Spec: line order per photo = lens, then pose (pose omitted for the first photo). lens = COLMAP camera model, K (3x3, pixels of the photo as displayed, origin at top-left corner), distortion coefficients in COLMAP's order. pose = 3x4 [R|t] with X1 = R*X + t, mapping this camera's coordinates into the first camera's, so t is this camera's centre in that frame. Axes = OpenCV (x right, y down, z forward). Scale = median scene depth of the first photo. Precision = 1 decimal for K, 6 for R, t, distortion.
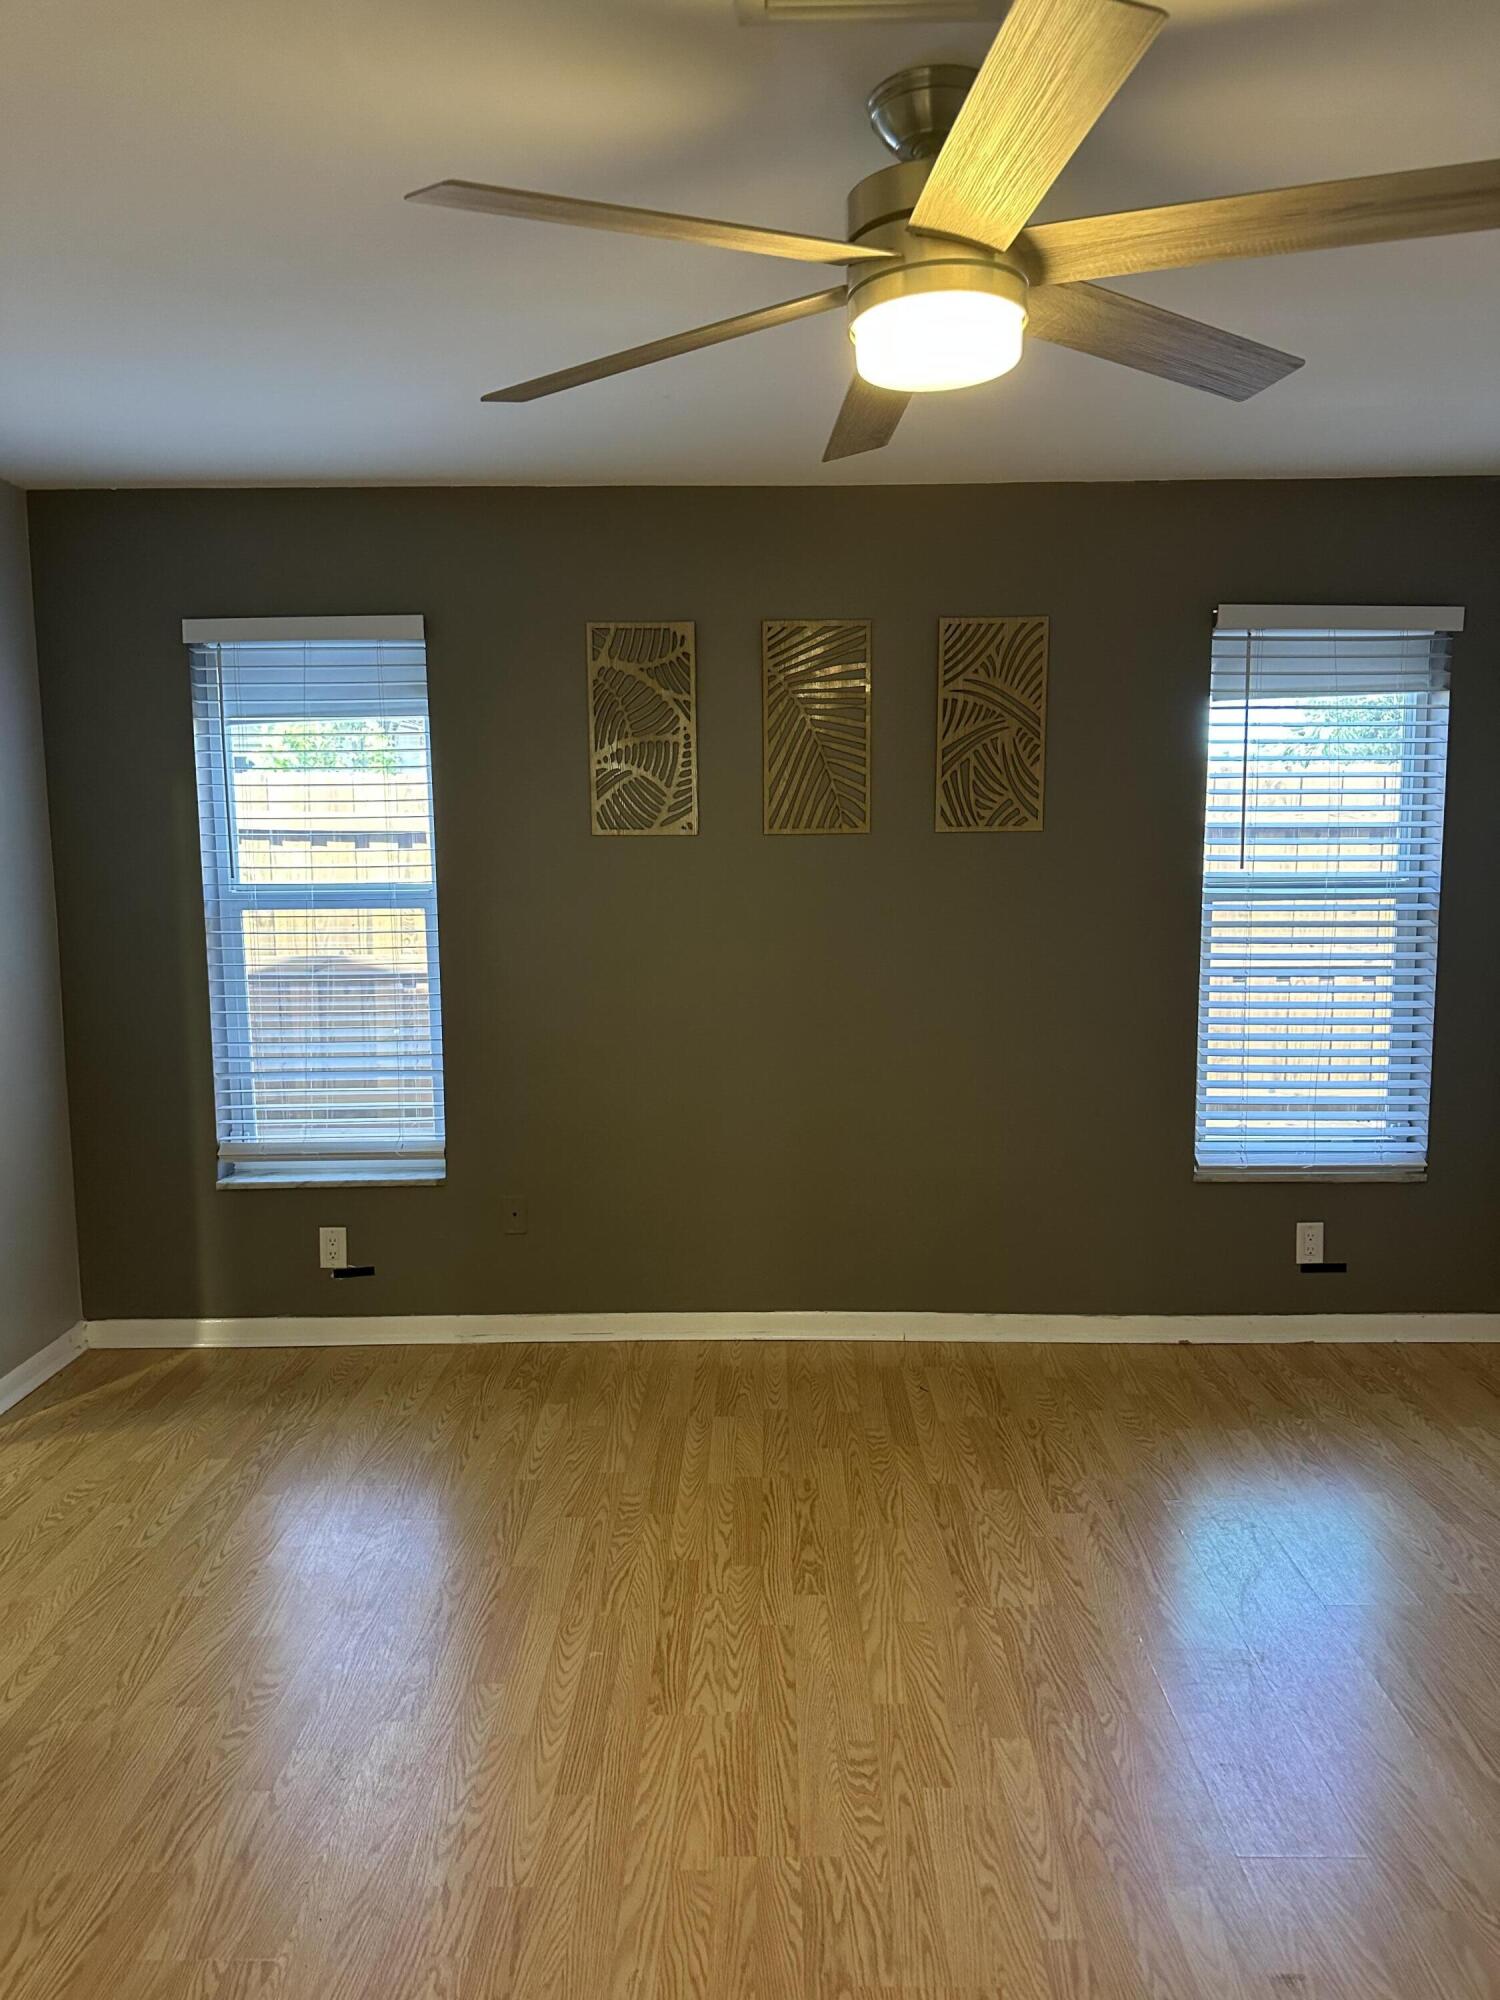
lens RADIAL K [[1413.7, 0, 750.0], [0, 1413.7, 1000.0], [0, 0, 1]] dist [0.008102, -0.005240]
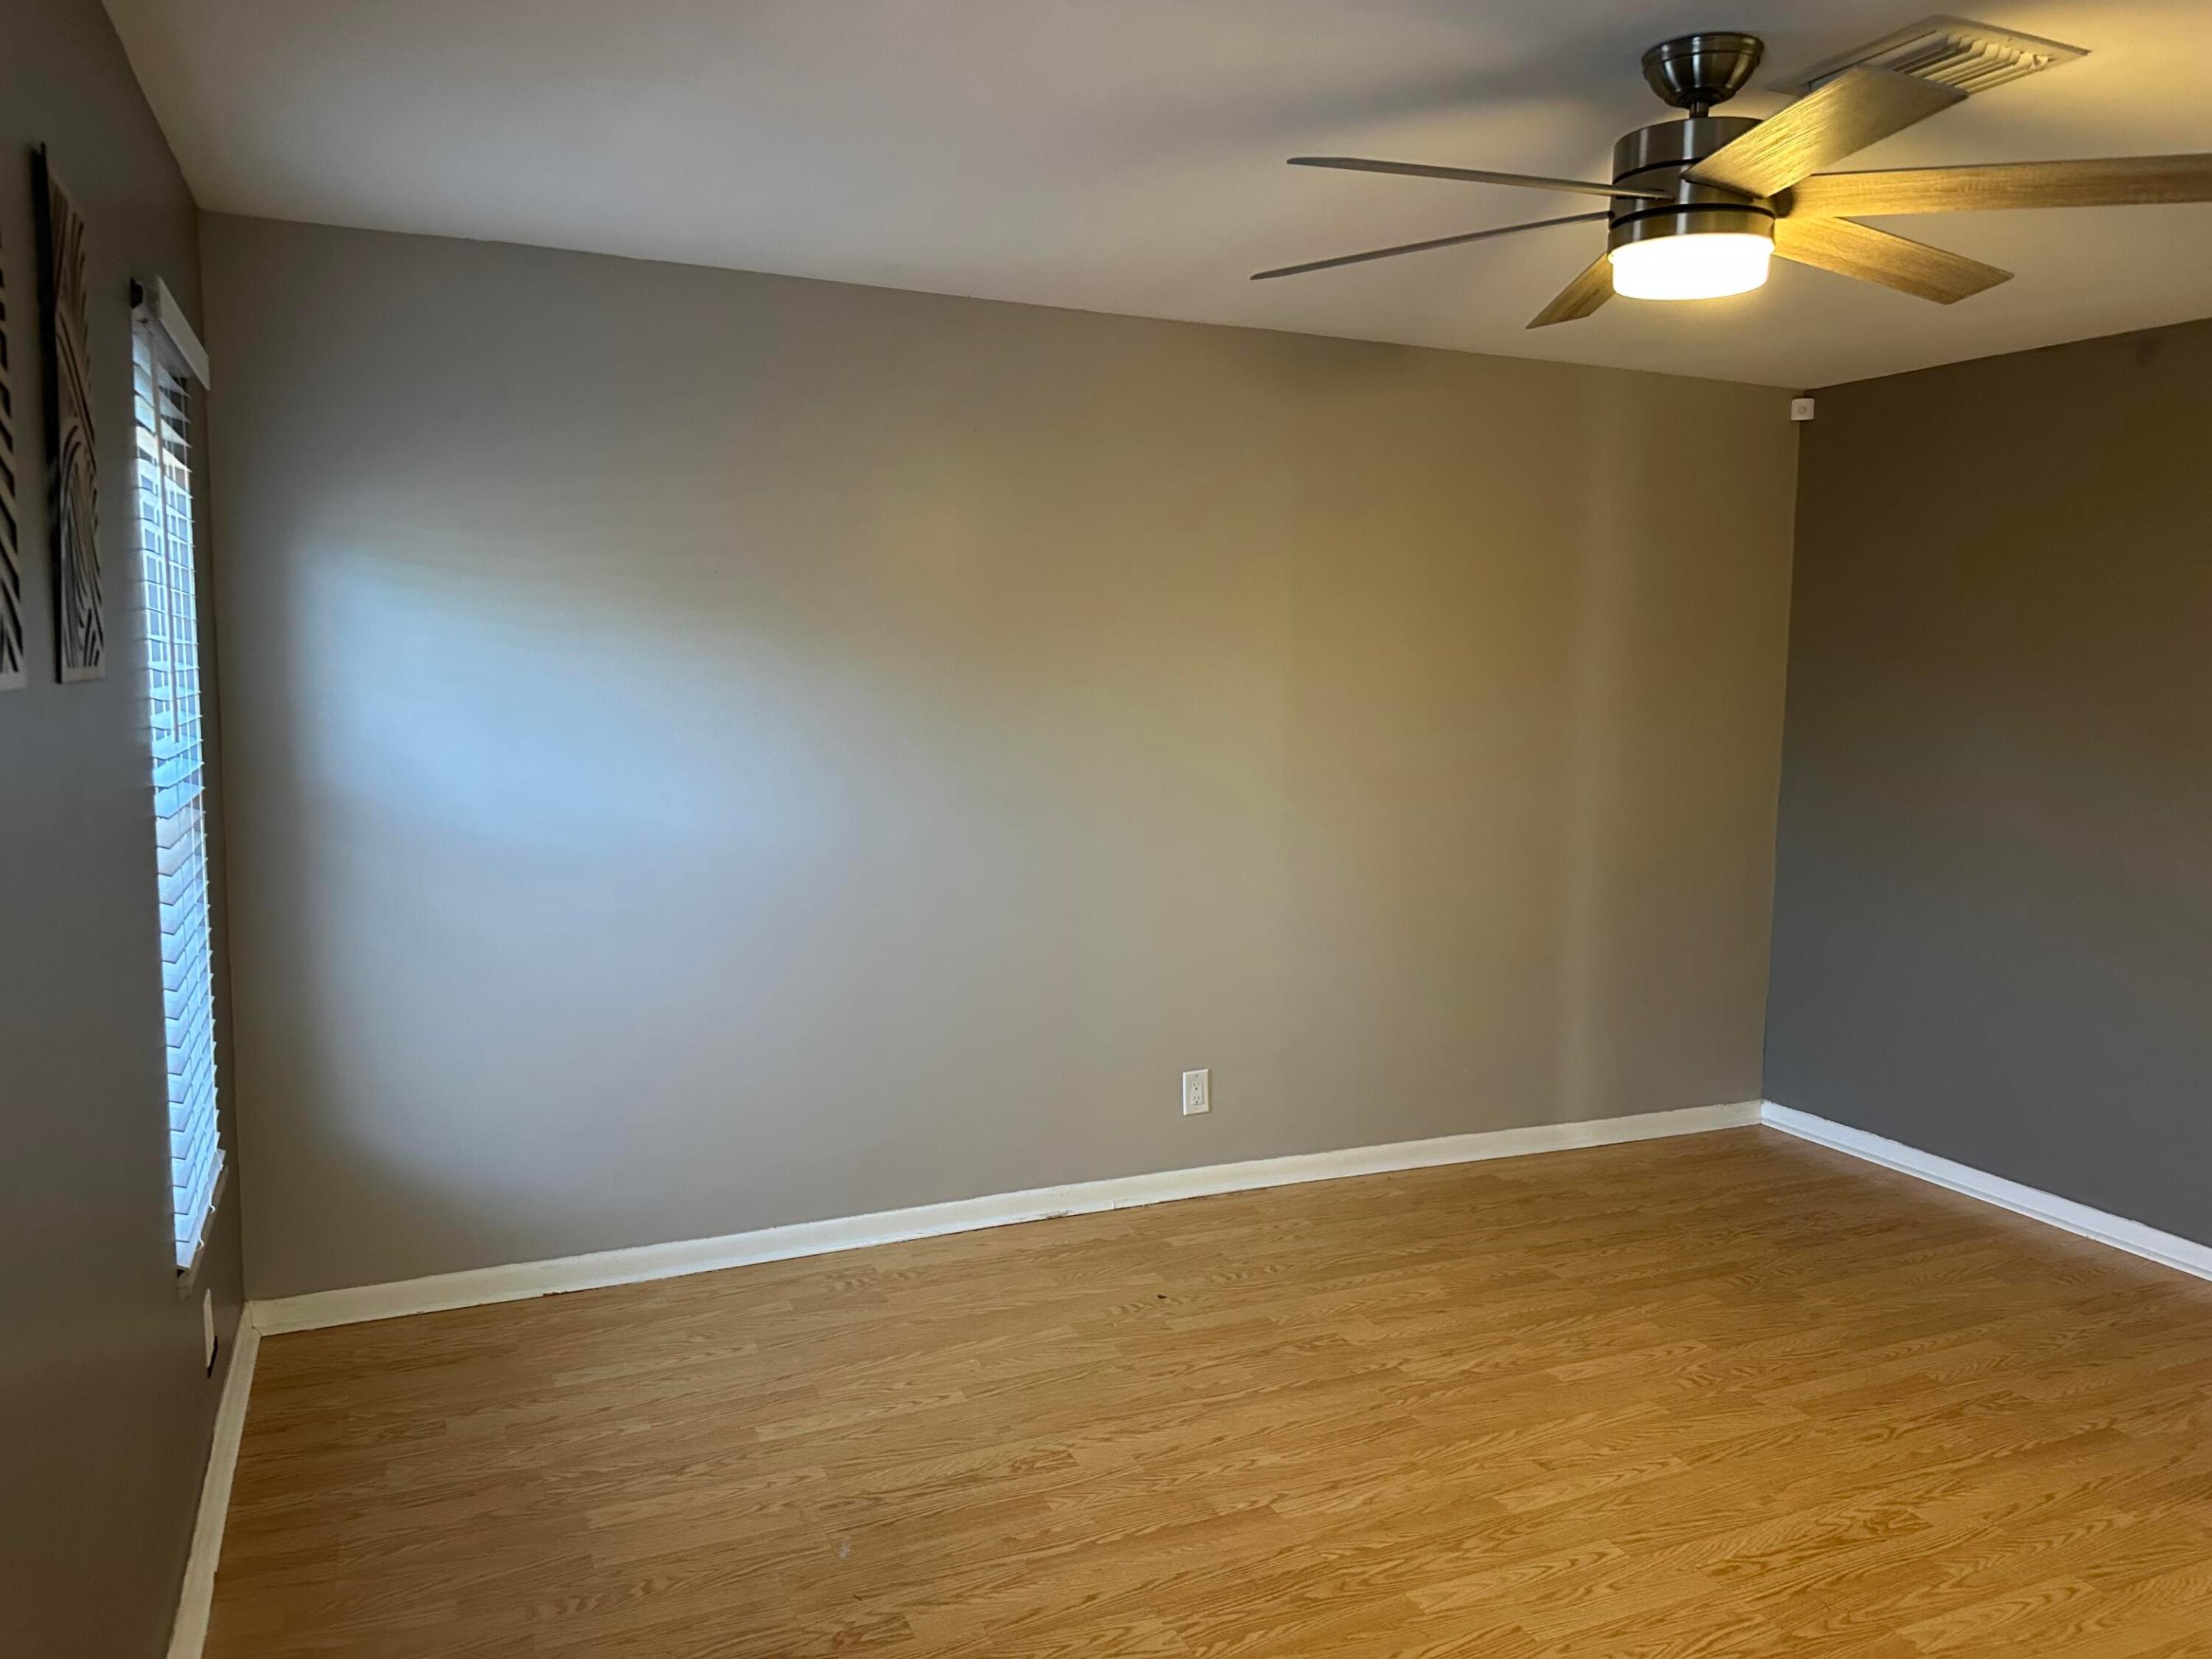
lens RADIAL K [[1561.4, 0, 1019.0], [0, 1561.4, 819.4], [0, 0, 1]] dist [0.020310, -0.009487]
pose [[-0.391708, -0.096179, 0.915049, -0.508925], [0.095828, 0.984848, 0.144536, -0.168023], [-0.915086, 0.144303, -0.376556, 1.190995]]
